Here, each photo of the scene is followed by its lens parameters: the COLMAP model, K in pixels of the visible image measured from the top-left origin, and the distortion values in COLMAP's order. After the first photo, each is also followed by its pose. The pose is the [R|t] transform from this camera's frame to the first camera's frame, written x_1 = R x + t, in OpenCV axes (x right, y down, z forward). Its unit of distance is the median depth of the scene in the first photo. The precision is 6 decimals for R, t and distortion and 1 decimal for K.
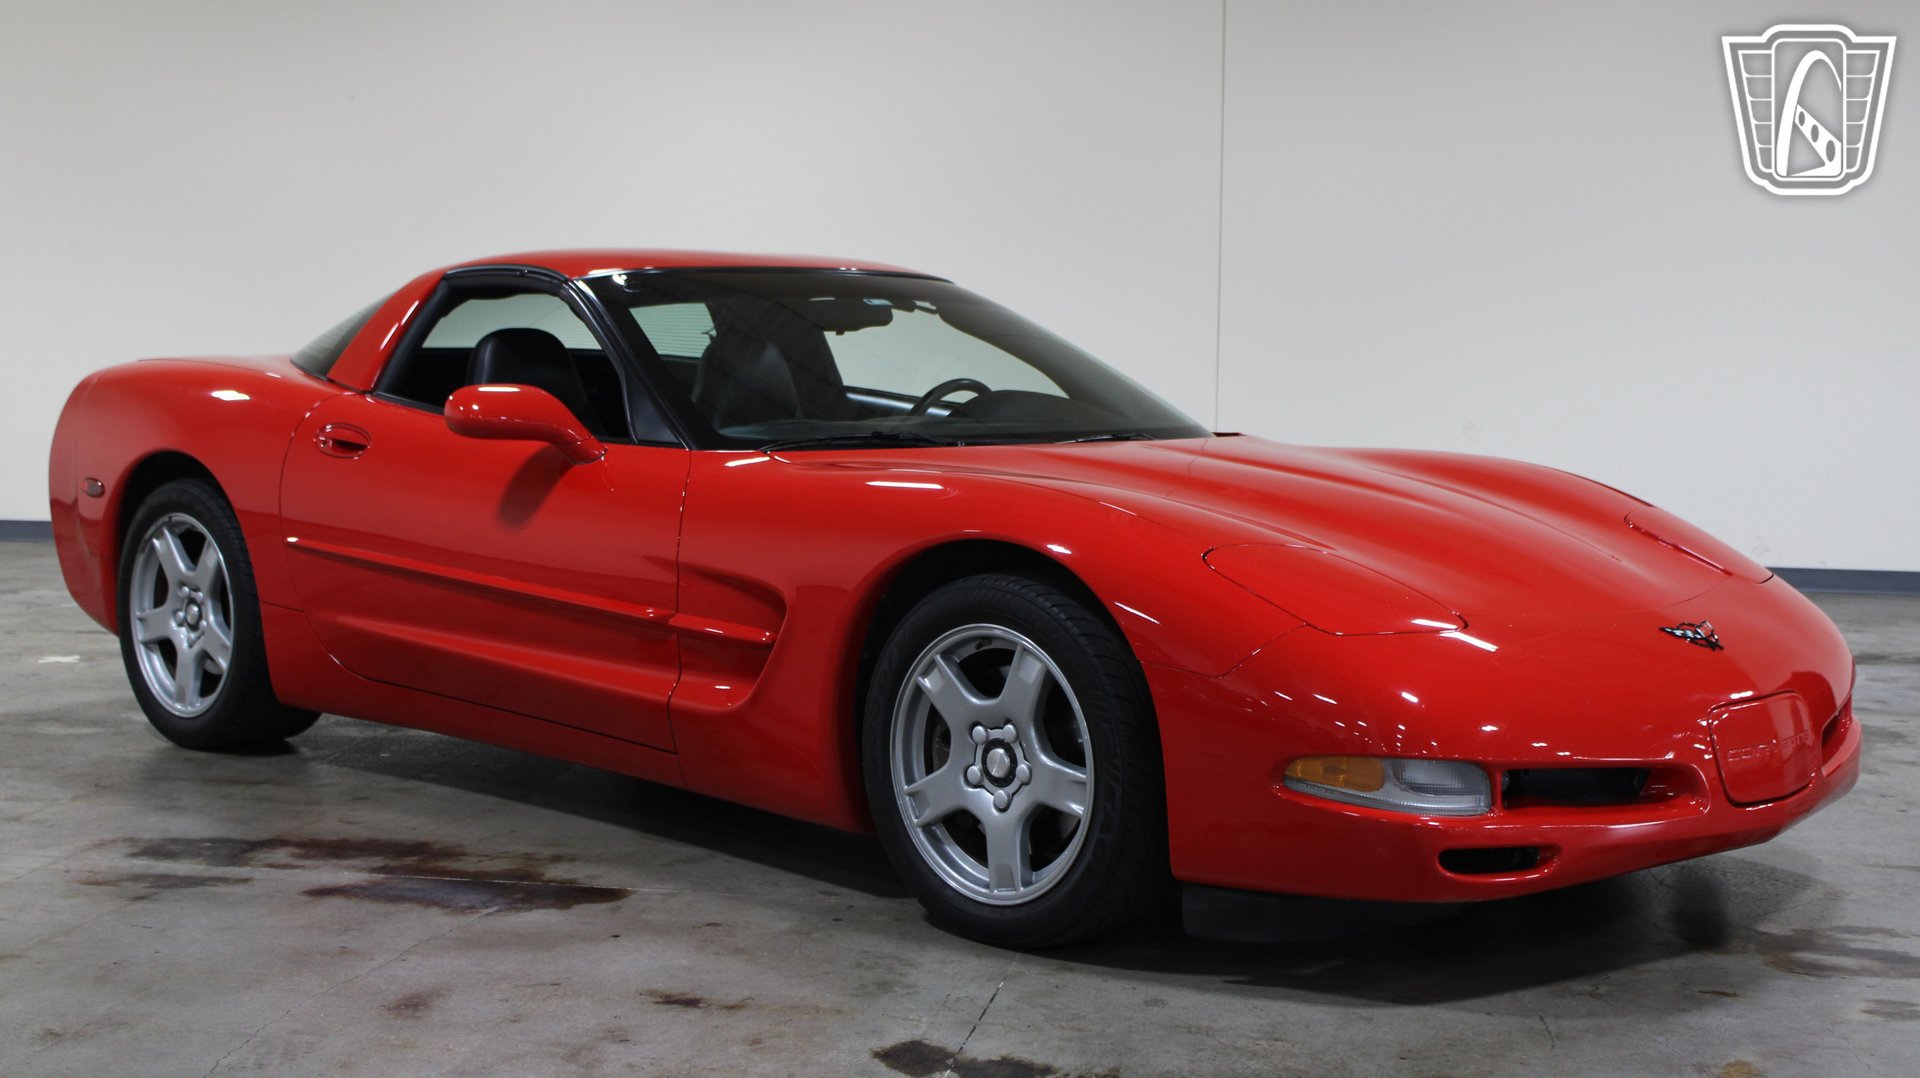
lens RADIAL K [[2311.4, 0, 960.0], [0, 2311.4, 539.0], [0, 0, 1]] dist [-0.089458, 0.087378]
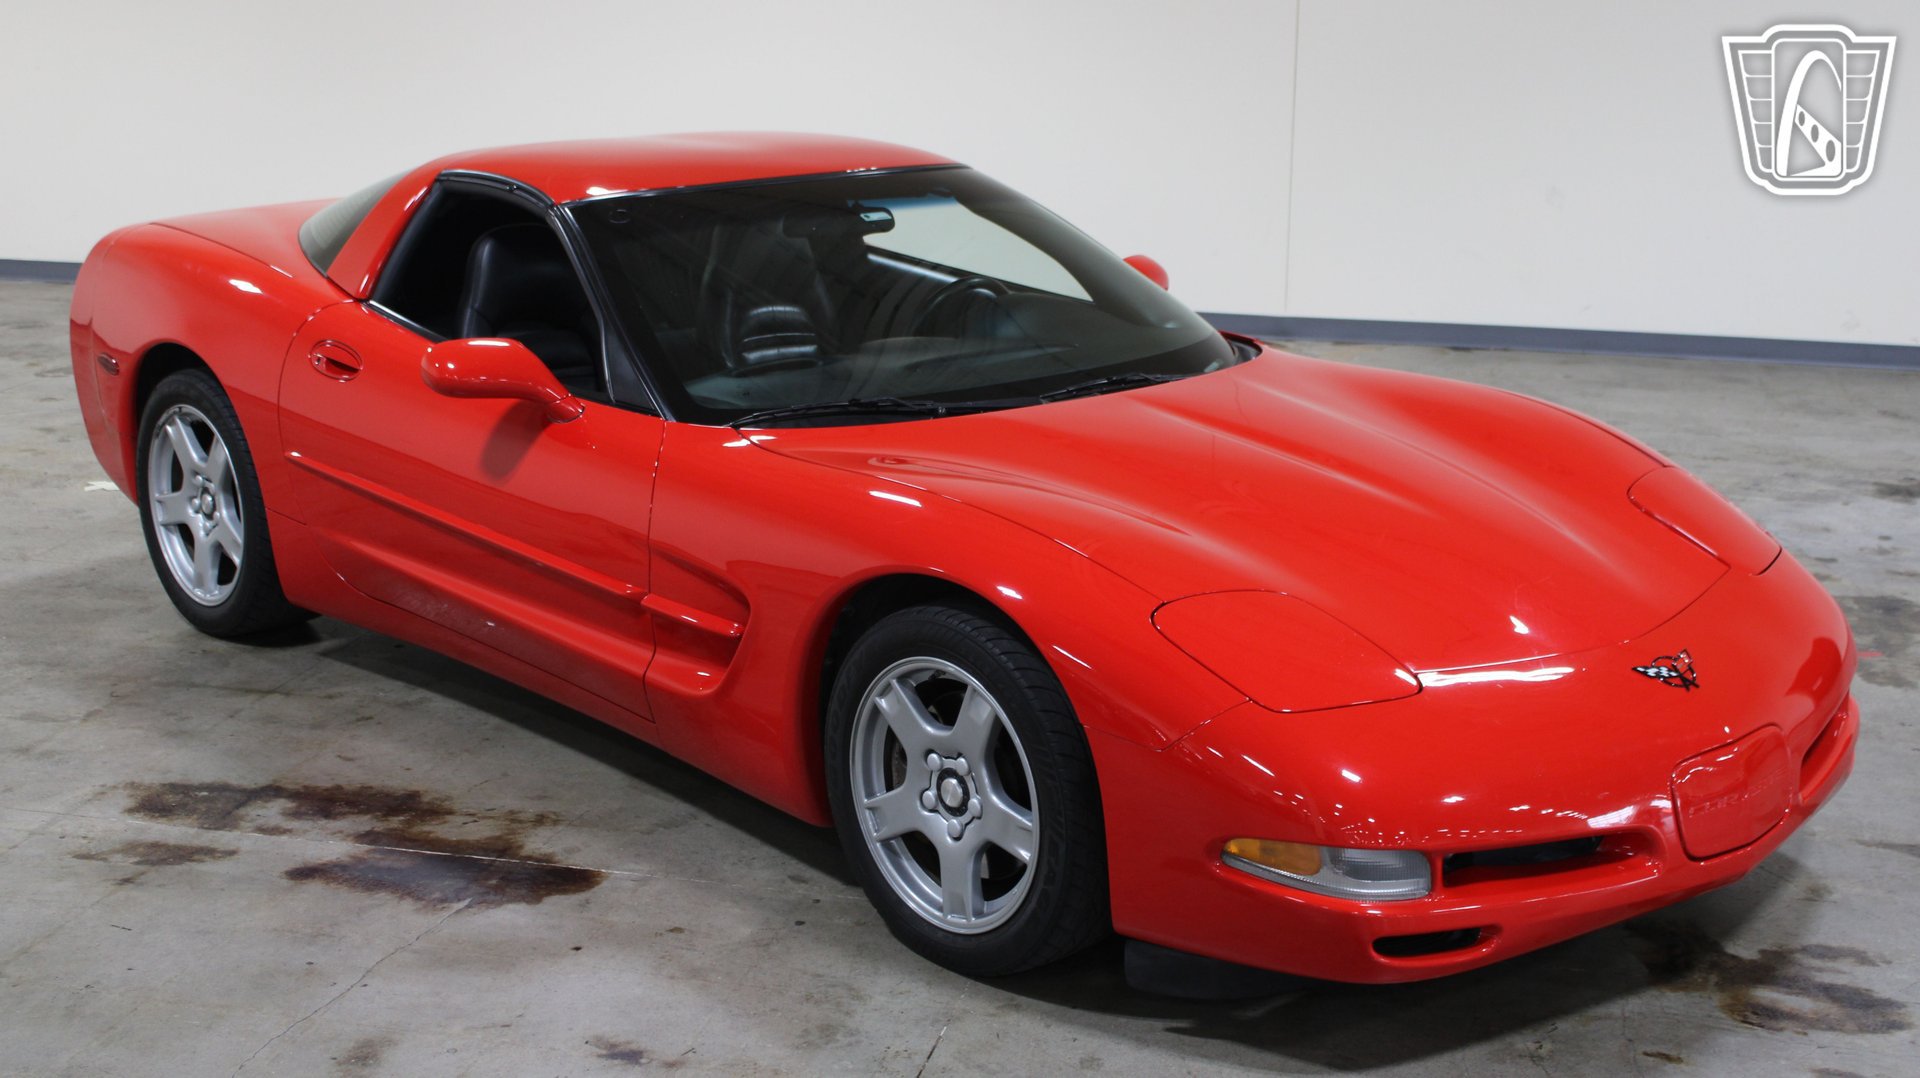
lens RADIAL K [[2311.4, 0, 960.0], [0, 2311.4, 539.0], [0, 0, 1]] dist [-0.089458, 0.087378]
pose [[0.998667, 0.010548, -0.050531, 0.067177], [-0.002467, 0.987534, 0.157384, -0.162730], [0.051561, -0.157050, 0.986244, 0.034138]]
